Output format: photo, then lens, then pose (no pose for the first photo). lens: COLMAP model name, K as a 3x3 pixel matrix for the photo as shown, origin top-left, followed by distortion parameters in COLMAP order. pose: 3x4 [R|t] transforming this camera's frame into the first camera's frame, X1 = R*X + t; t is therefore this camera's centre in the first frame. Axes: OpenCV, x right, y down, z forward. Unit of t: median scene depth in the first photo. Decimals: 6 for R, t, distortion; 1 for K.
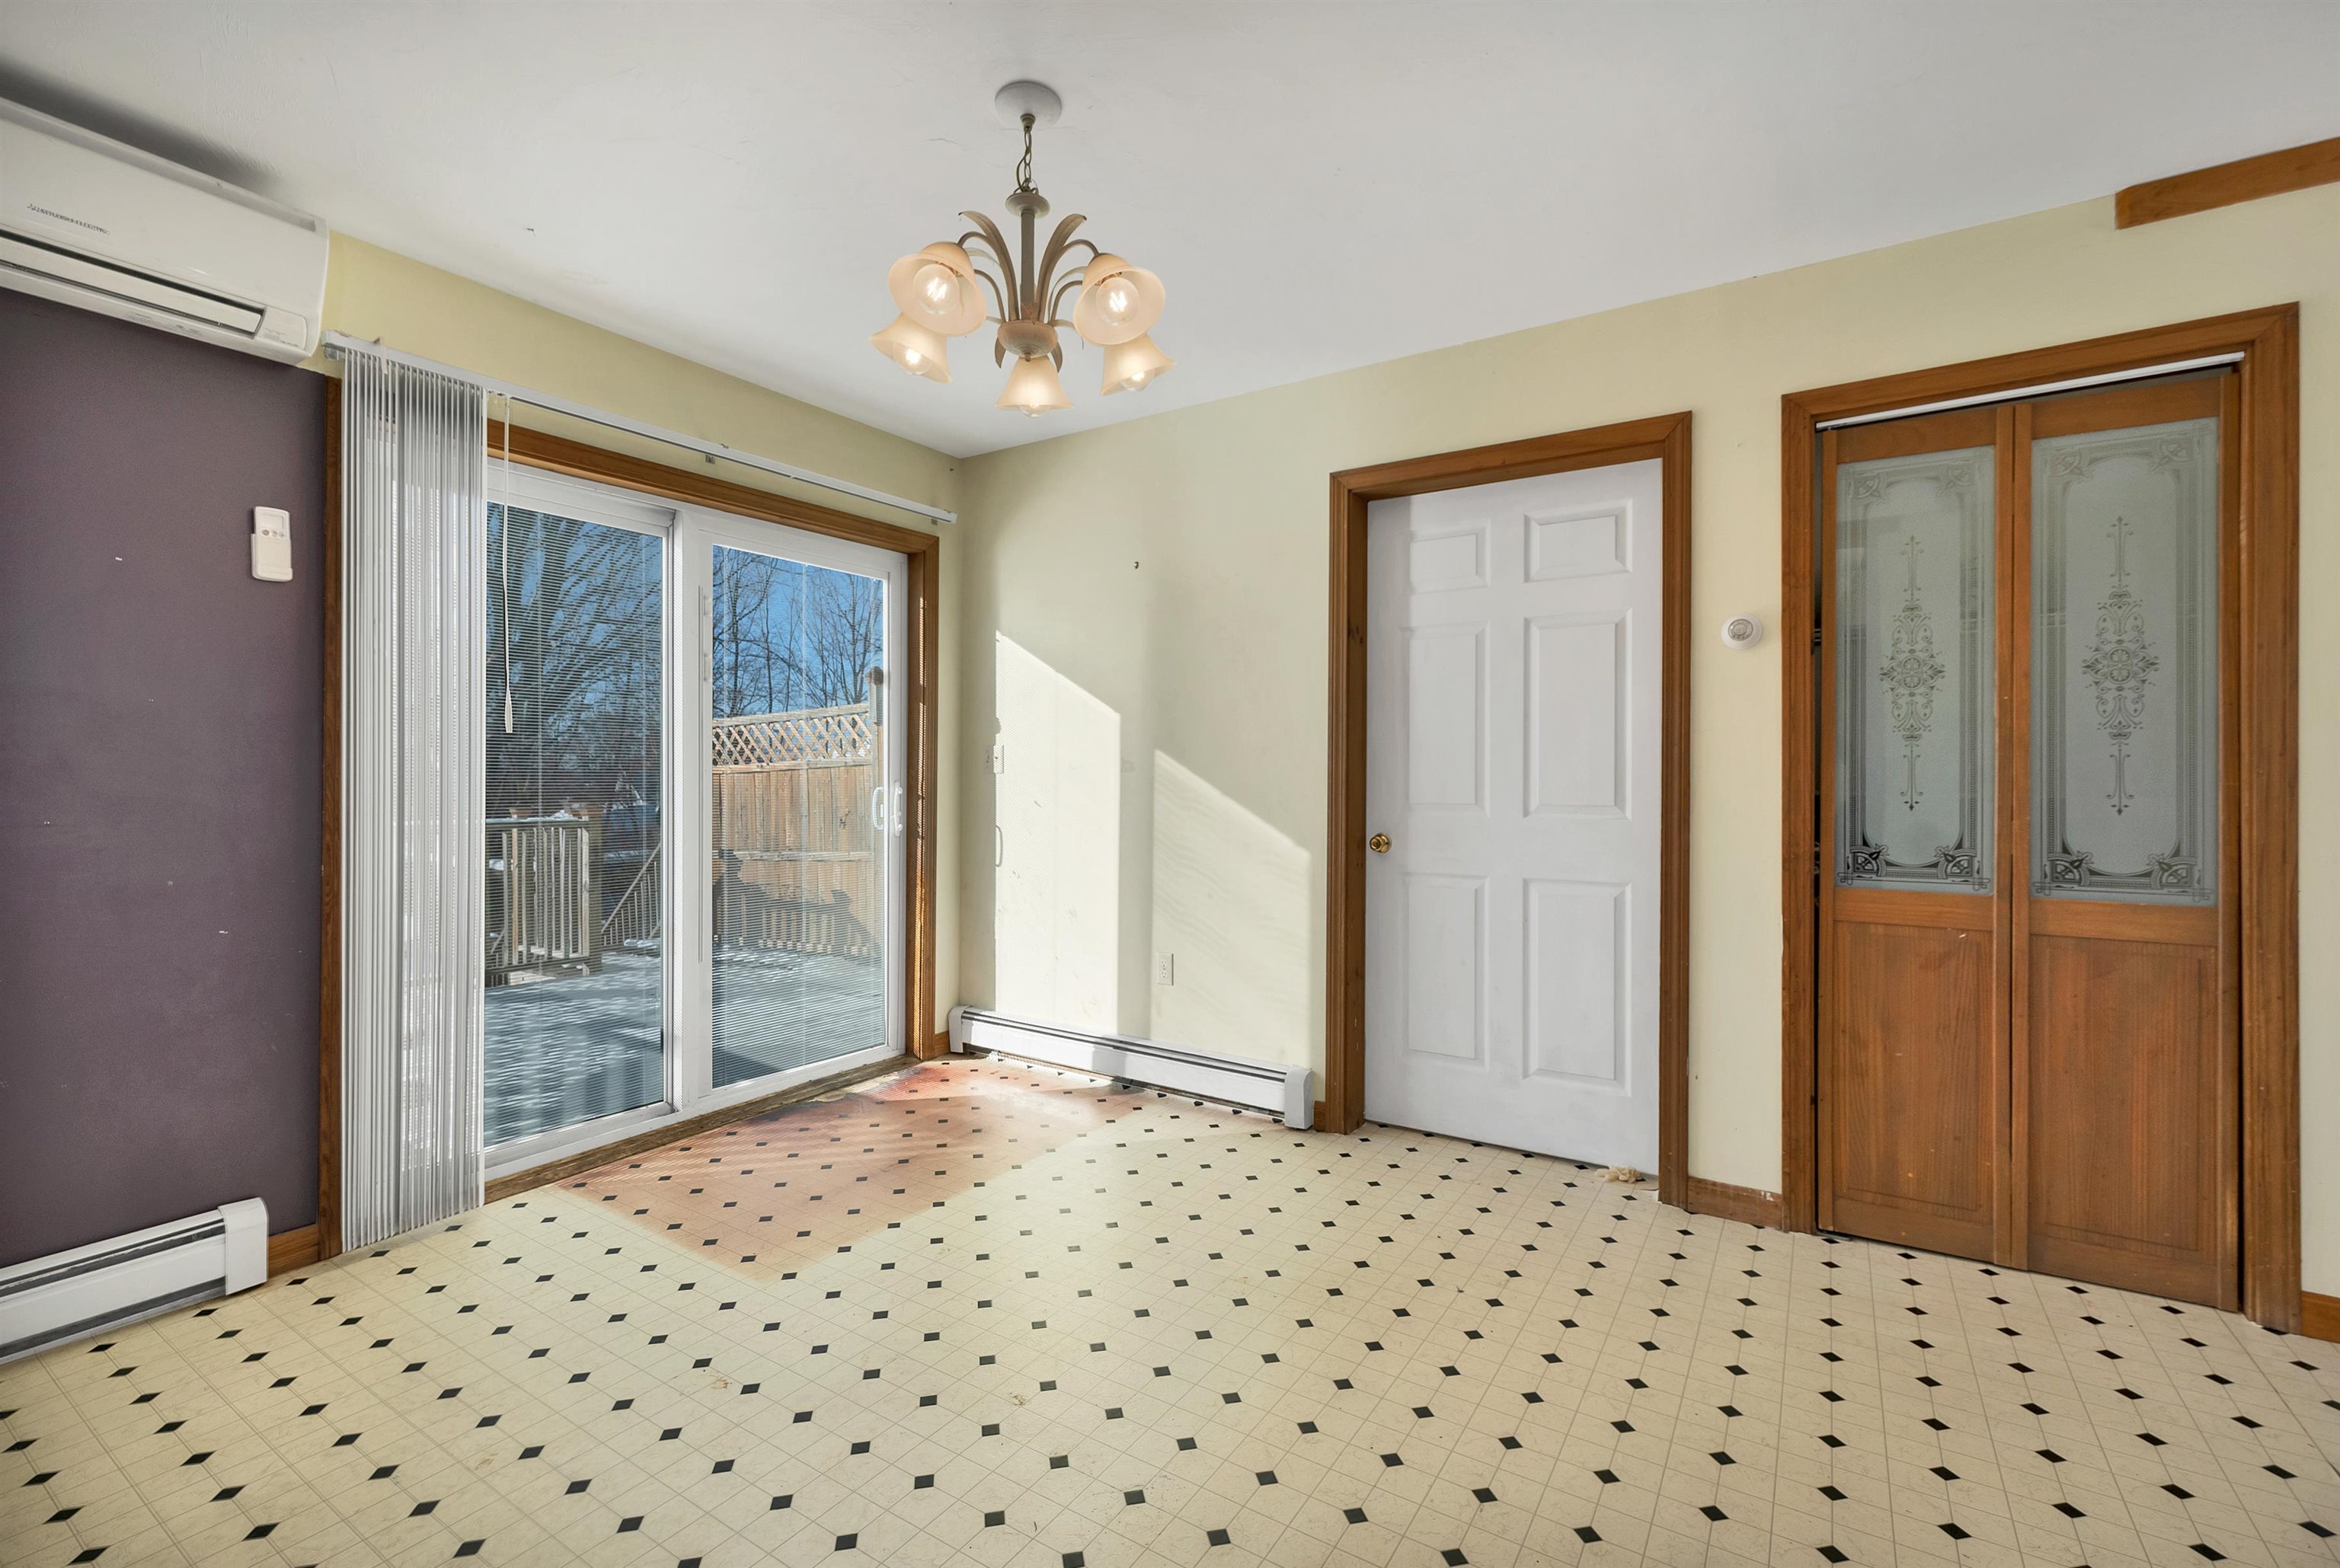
lens RADIAL K [[997.1, 0, 1172.1], [0, 997.1, 783.5], [0, 0, 1]] dist [0.000472, -0.000271]
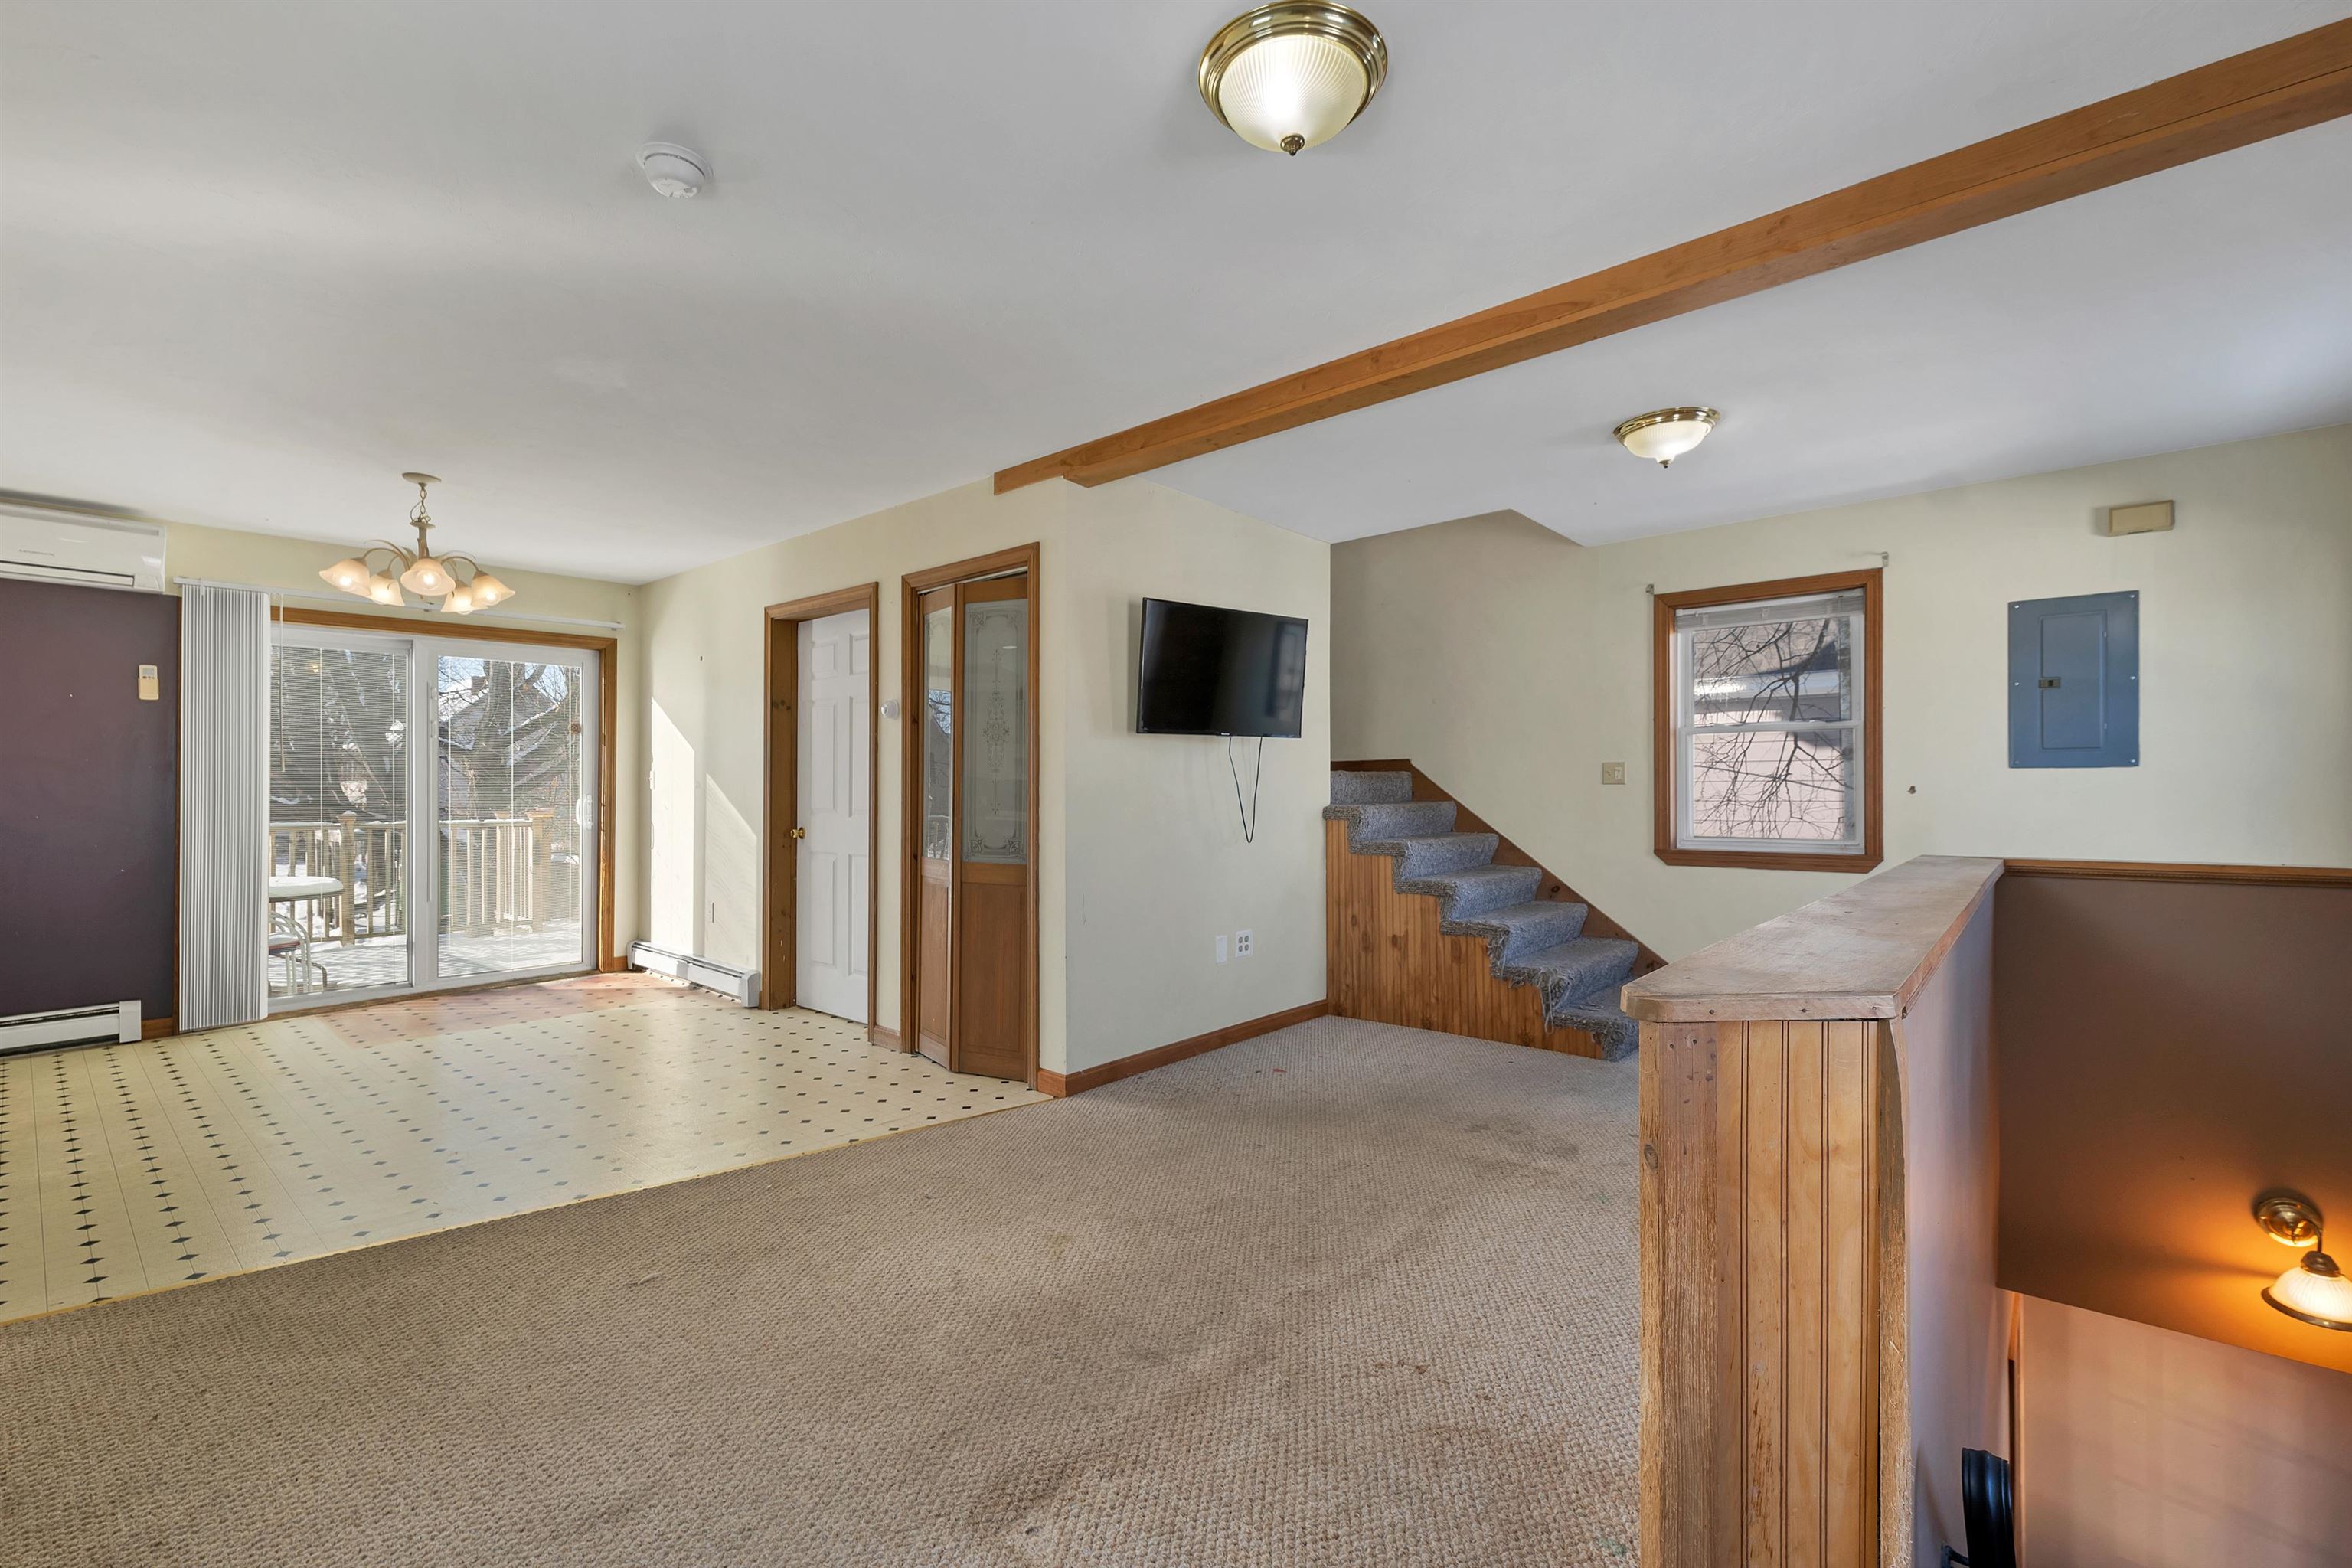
lens RADIAL K [[999.1, 0, 1177.3], [0, 999.1, 790.4], [0, 0, 1]] dist [0.001575, 0.000280]
pose [[0.990305, -0.004424, -0.138842, 1.384724], [0.004836, 0.999985, 0.002628, -0.015233], [0.138828, -0.003274, 0.990311, -0.696186]]
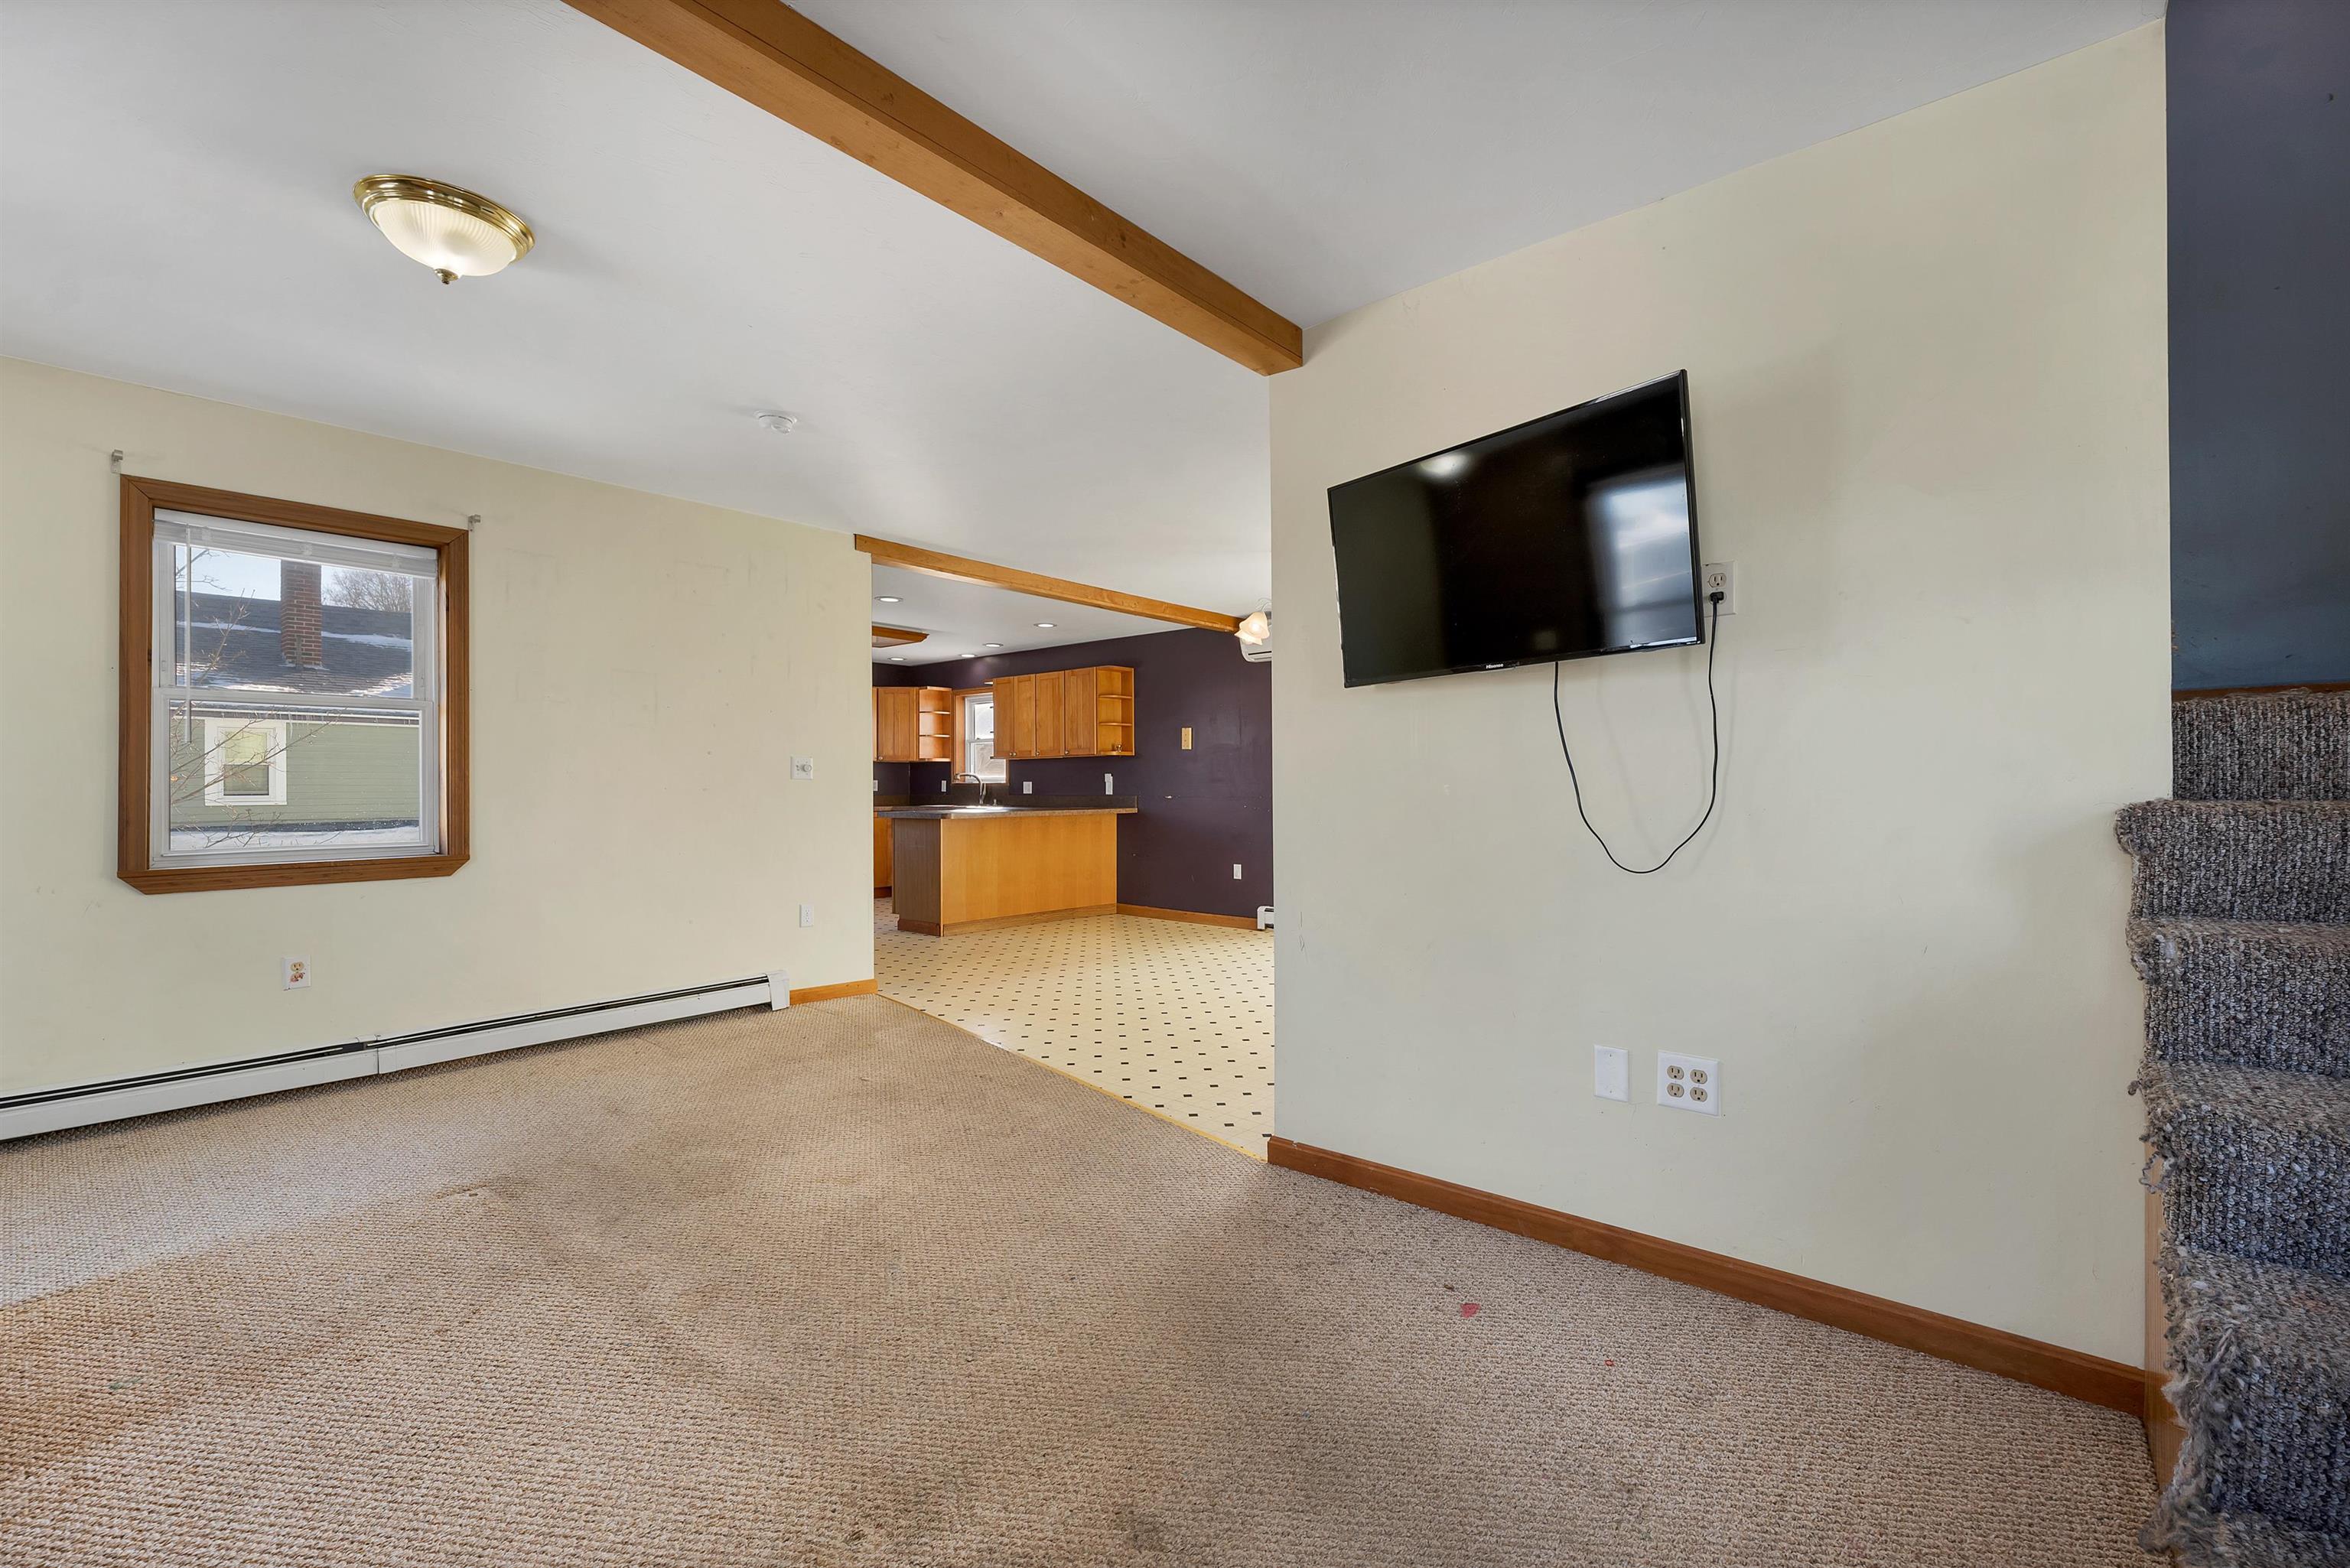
lens RADIAL K [[998.2, 0, 1176.3], [0, 998.2, 790.4], [0, 0, 1]] dist [0.001575, 0.000280]
pose [[-0.138075, 0.001383, -0.990421, 2.209568], [0.011807, 0.999930, -0.000250, 0.008286], [0.990351, -0.011729, -0.138082, 0.858989]]
